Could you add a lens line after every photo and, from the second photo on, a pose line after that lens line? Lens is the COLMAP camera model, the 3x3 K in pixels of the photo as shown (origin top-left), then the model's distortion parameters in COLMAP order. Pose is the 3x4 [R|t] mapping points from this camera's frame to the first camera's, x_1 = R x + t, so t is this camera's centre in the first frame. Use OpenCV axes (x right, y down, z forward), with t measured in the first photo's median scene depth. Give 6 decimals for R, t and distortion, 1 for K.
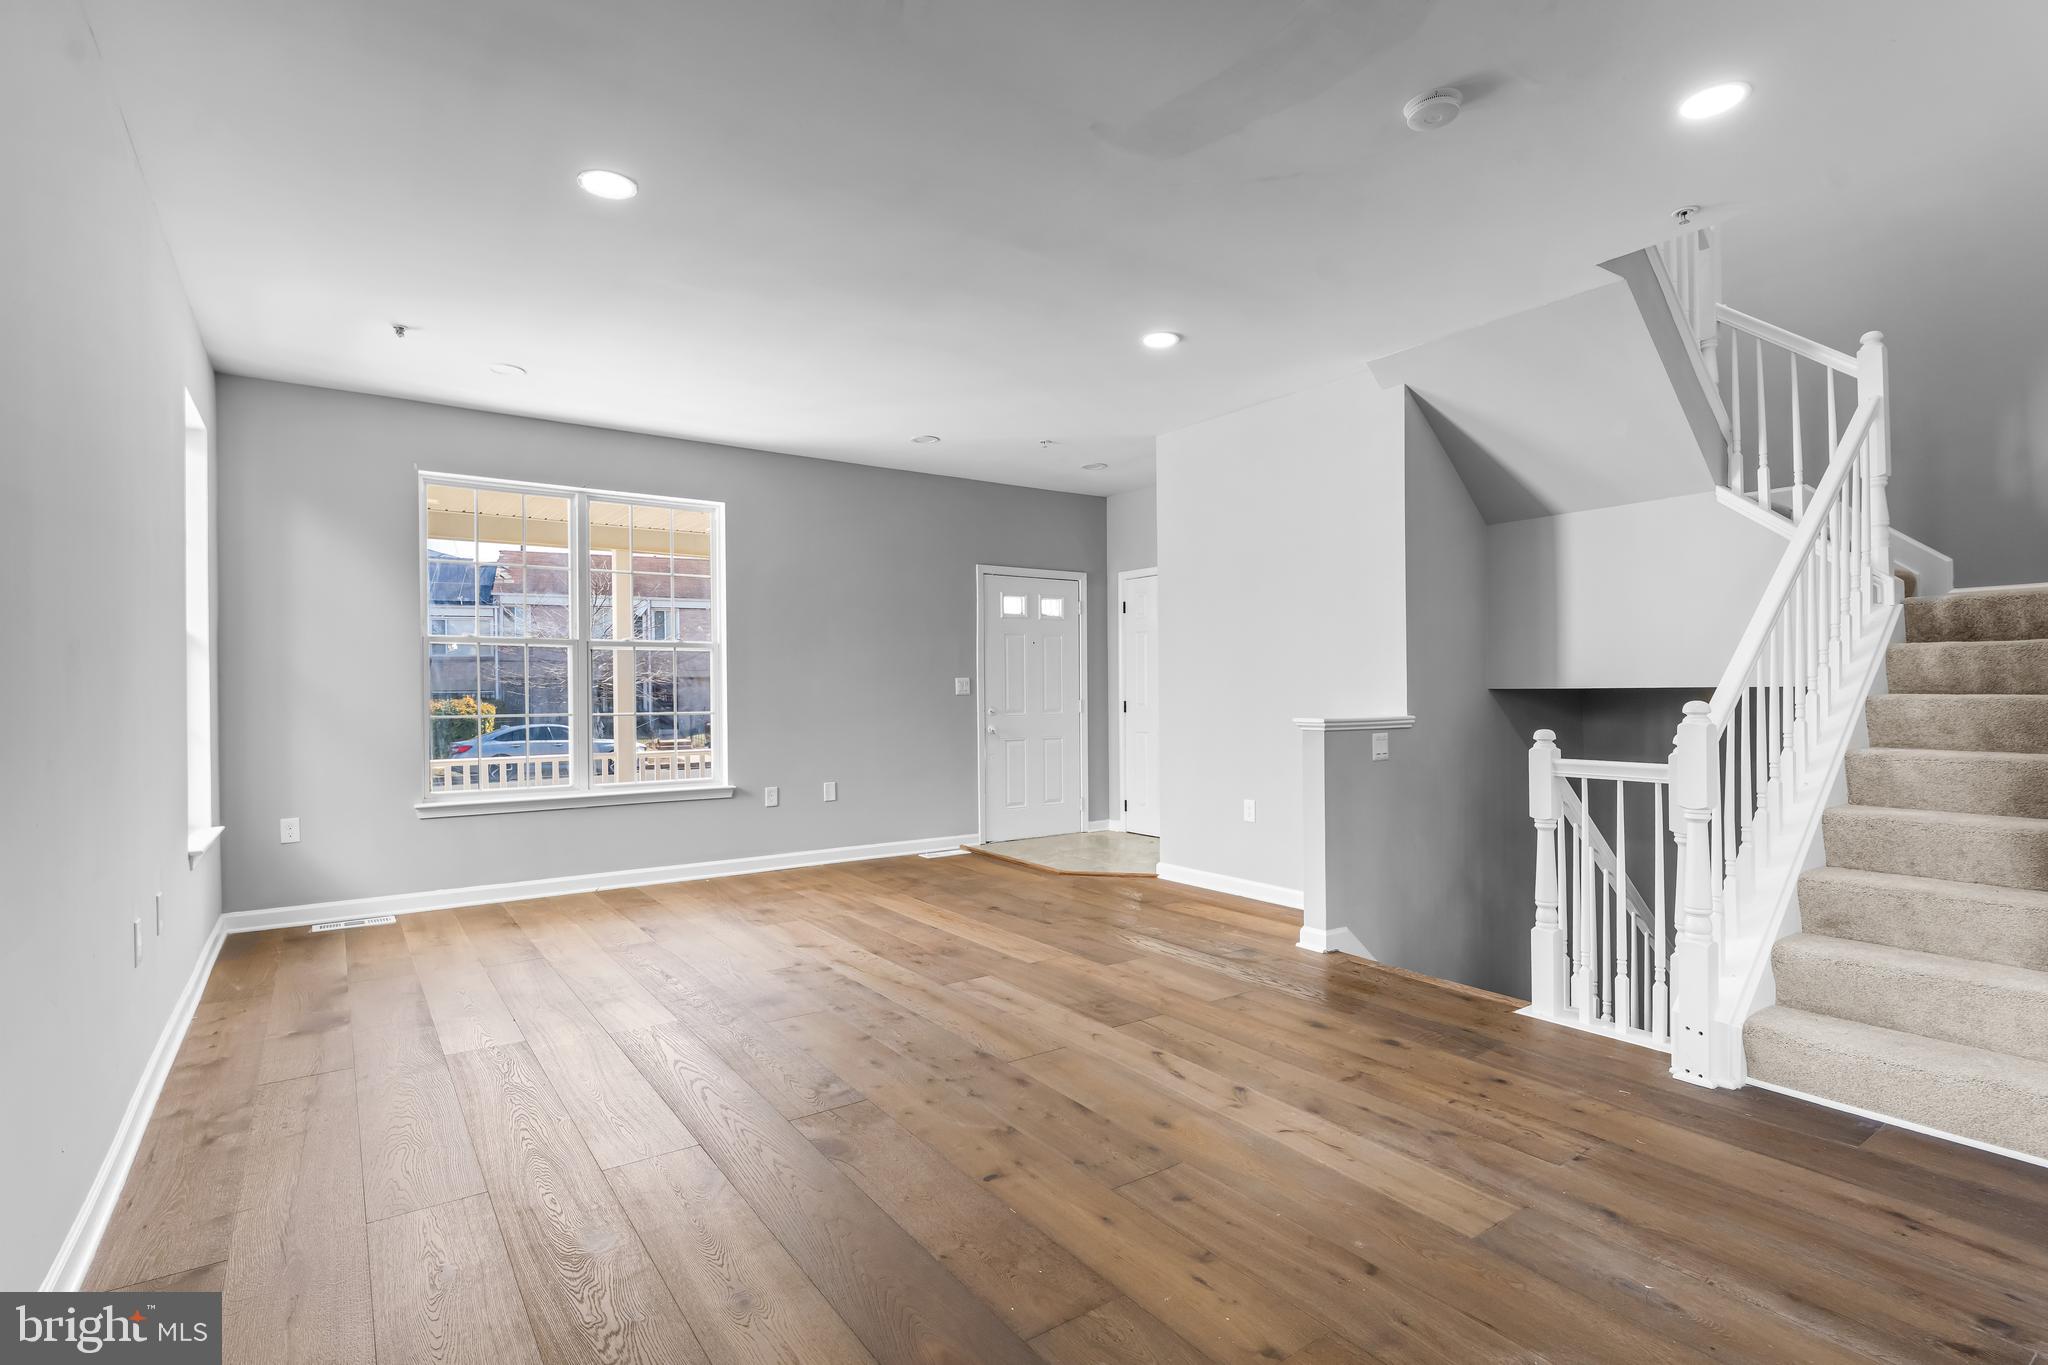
lens RADIAL K [[964.3, 0, 1038.3], [0, 964.3, 700.0], [0, 0, 1]] dist [-0.006563, -0.001437]
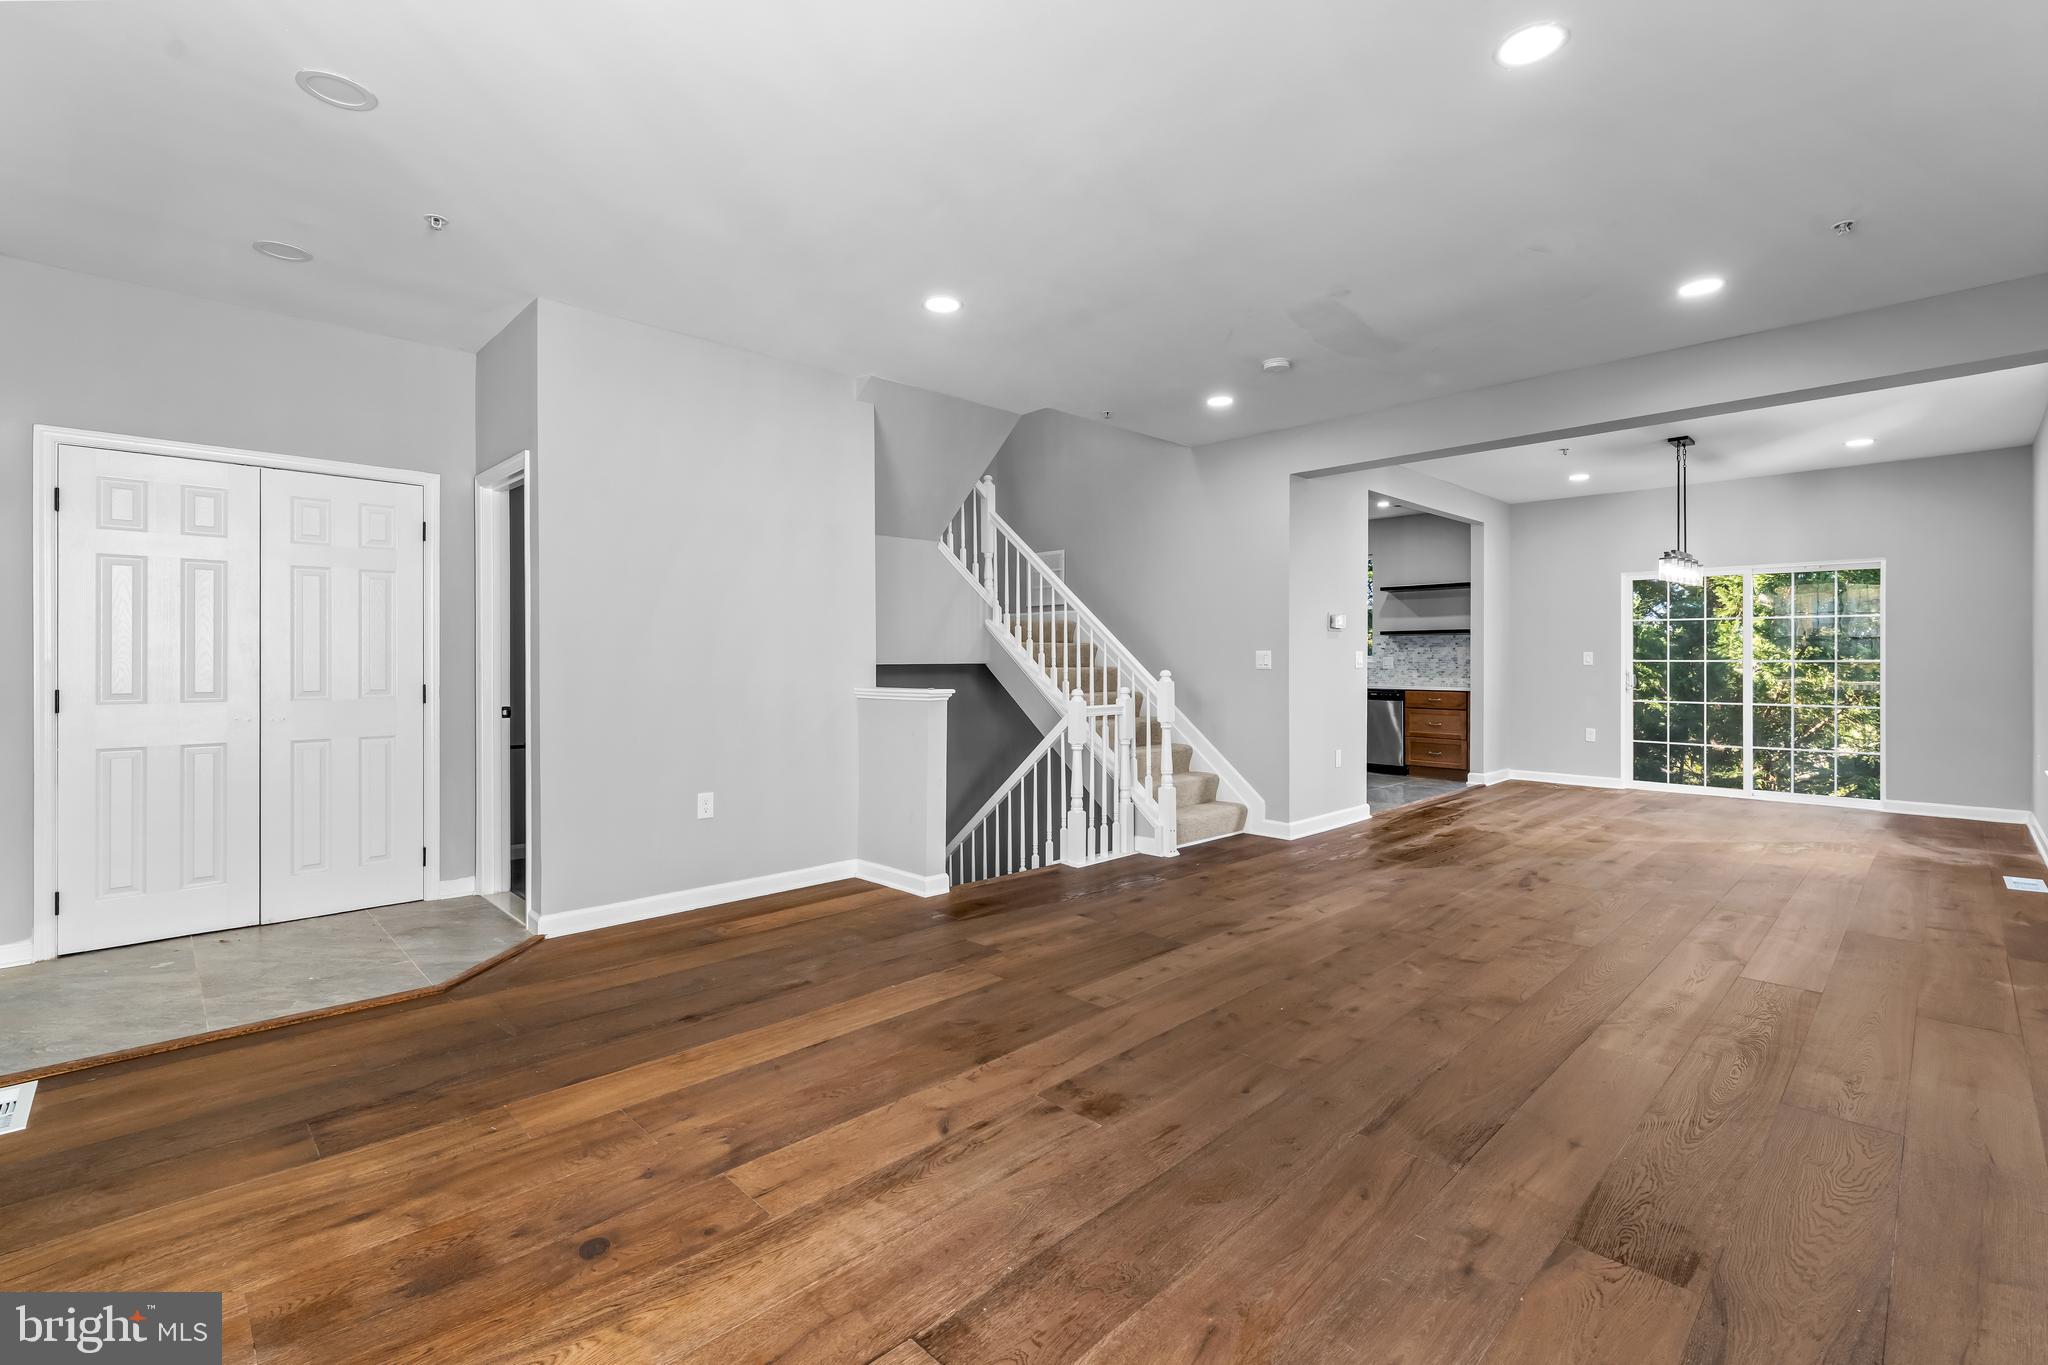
lens RADIAL K [[901.0, 0, 1019.4], [0, 901.0, 653.8], [0, 0, 1]] dist [0.006629, -0.002304]
pose [[-0.134844, 0.014905, 0.990755, -0.906079], [0.012745, 0.999830, -0.013307, -0.009735], [-0.990785, 0.010832, -0.135011, 1.209990]]
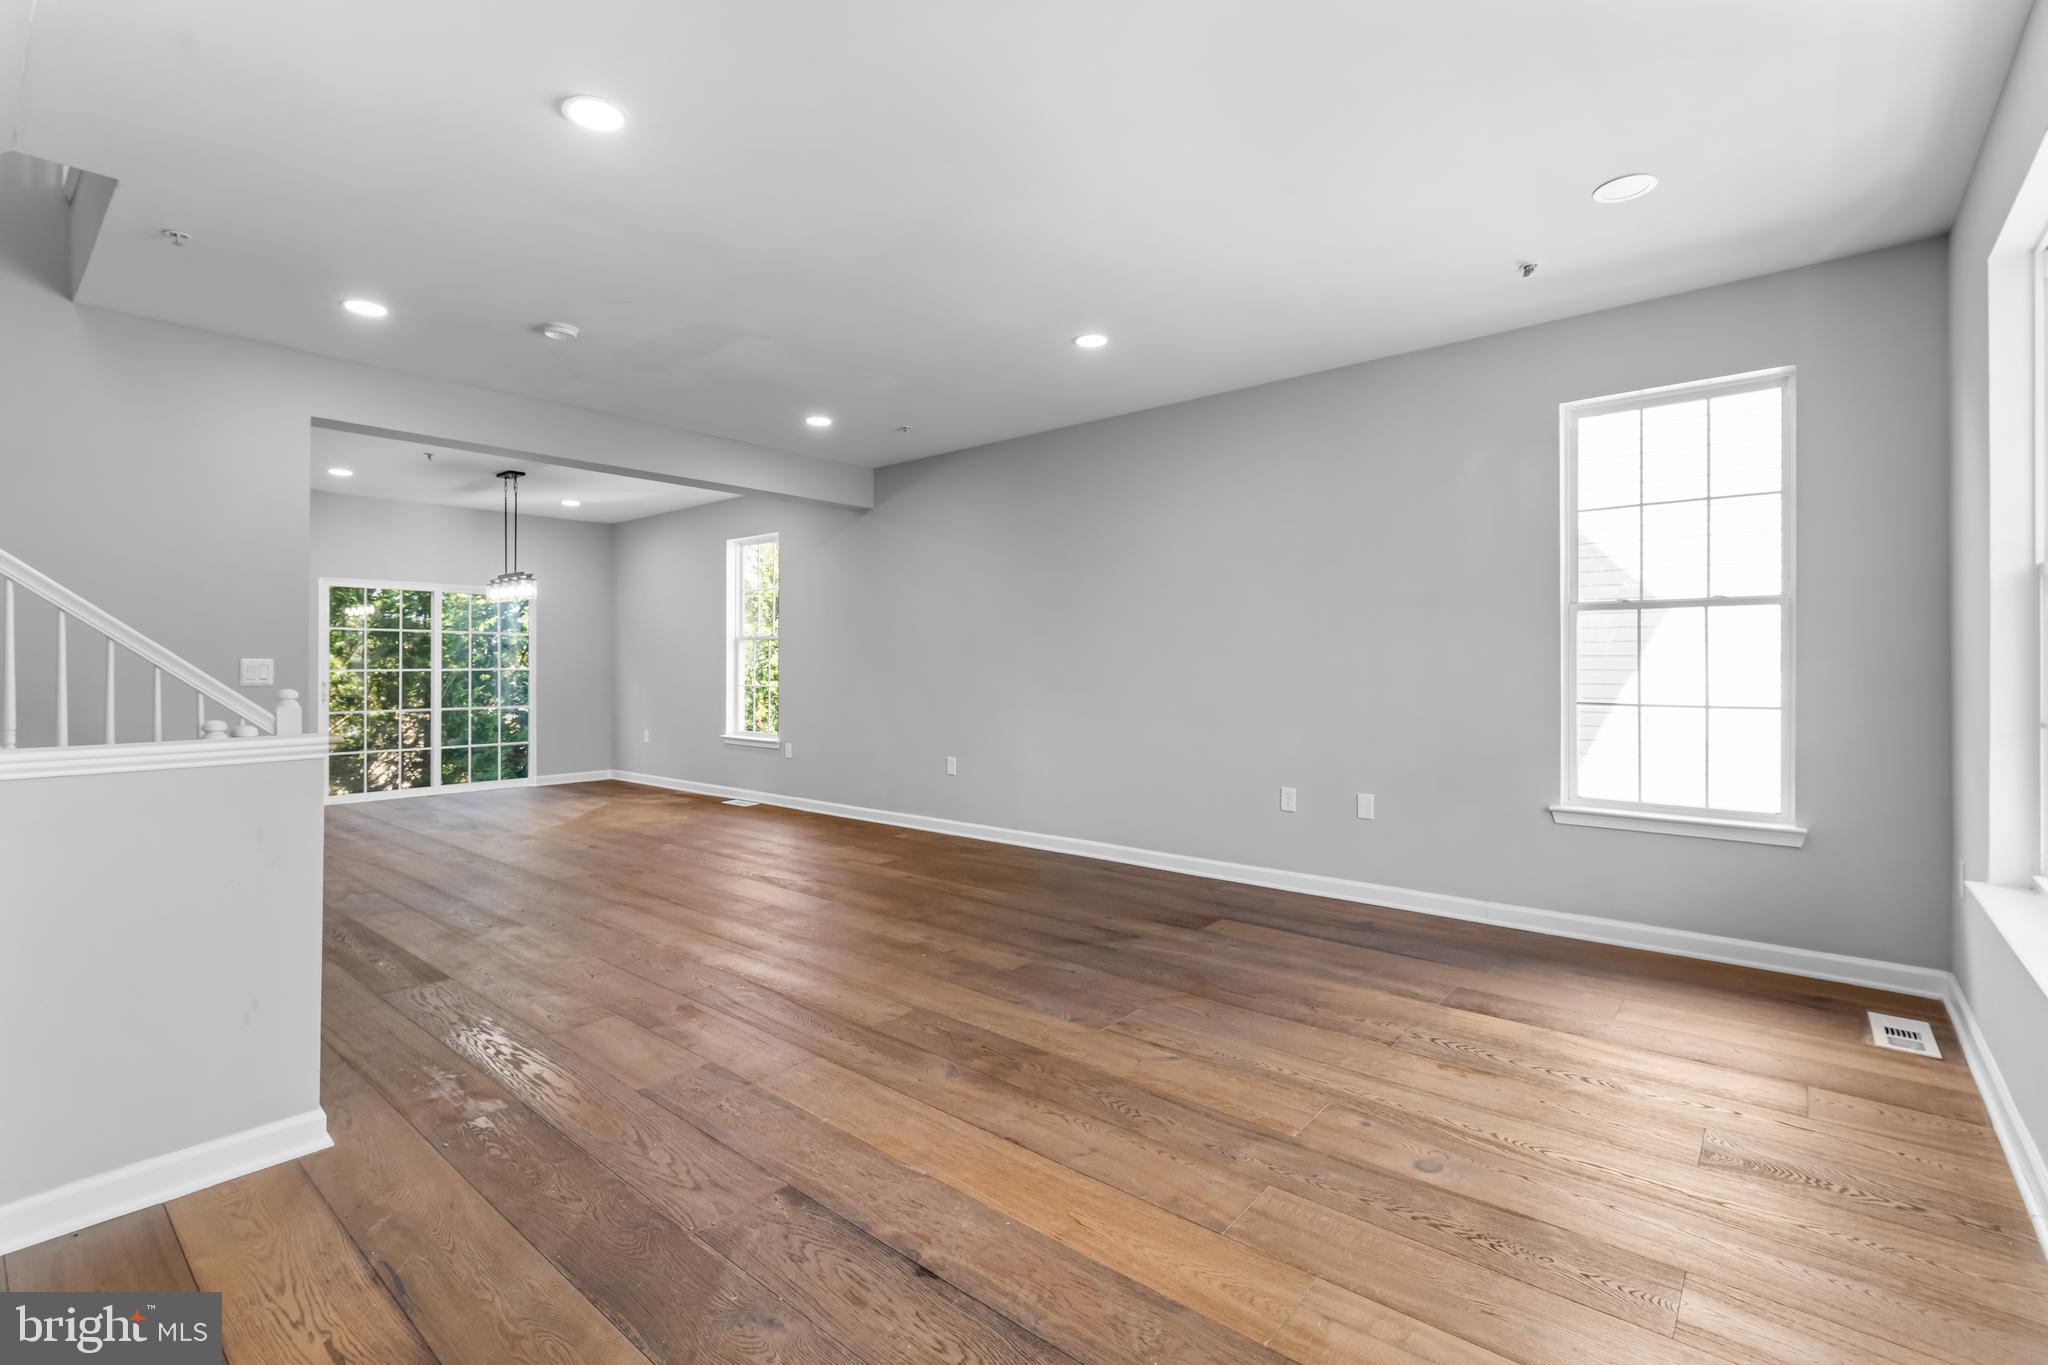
lens RADIAL K [[916.2, 0, 1024.1], [0, 916.2, 676.1], [0, 0, 1]] dist [0.003266, 0.000485]
pose [[-0.974653, 0.012057, -0.223398, -0.010054], [0.006736, 0.999676, 0.024565, -0.032172], [0.223622, 0.022438, -0.974418, 1.884060]]
